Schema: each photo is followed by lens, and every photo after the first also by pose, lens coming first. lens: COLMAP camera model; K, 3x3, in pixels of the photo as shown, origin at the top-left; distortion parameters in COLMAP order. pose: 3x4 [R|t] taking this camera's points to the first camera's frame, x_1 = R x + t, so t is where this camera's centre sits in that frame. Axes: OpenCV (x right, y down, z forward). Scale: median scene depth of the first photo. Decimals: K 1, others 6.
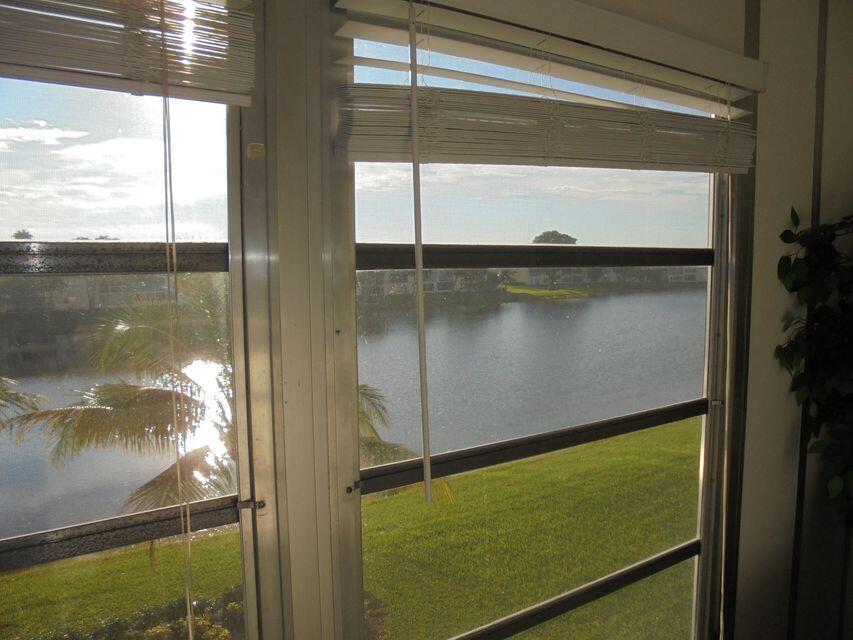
lens RADIAL K [[640.7, 0, 427.8], [0, 640.7, 321.0], [0, 0, 1]] dist [-0.038693, 0.006934]
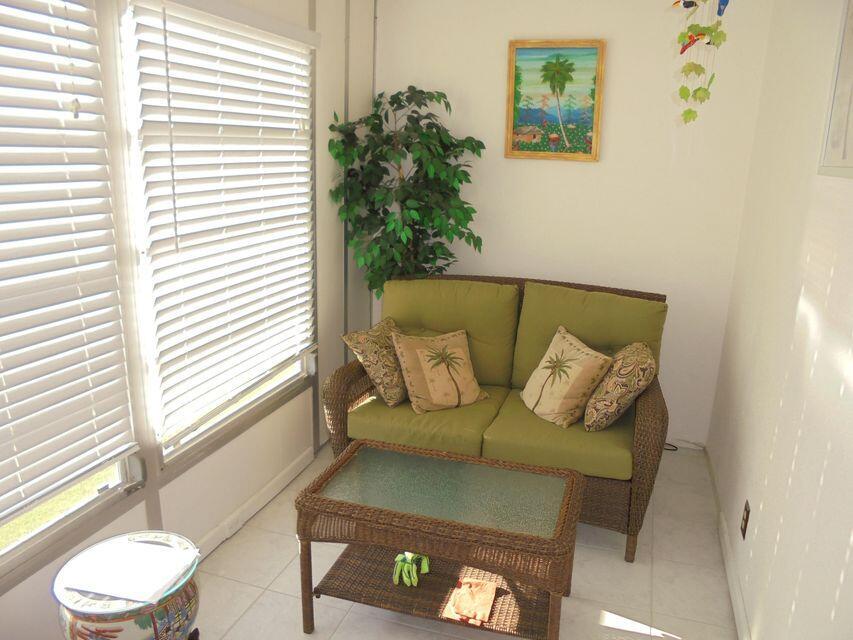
lens RADIAL K [[640.7, 0, 427.3], [0, 640.7, 318.7], [0, 0, 1]] dist [-0.038693, 0.006934]
pose [[0.792857, -0.125052, 0.596439, -0.359605], [0.027540, 0.985072, 0.169925, 0.098609], [-0.608785, -0.118300, 0.784465, -0.638314]]
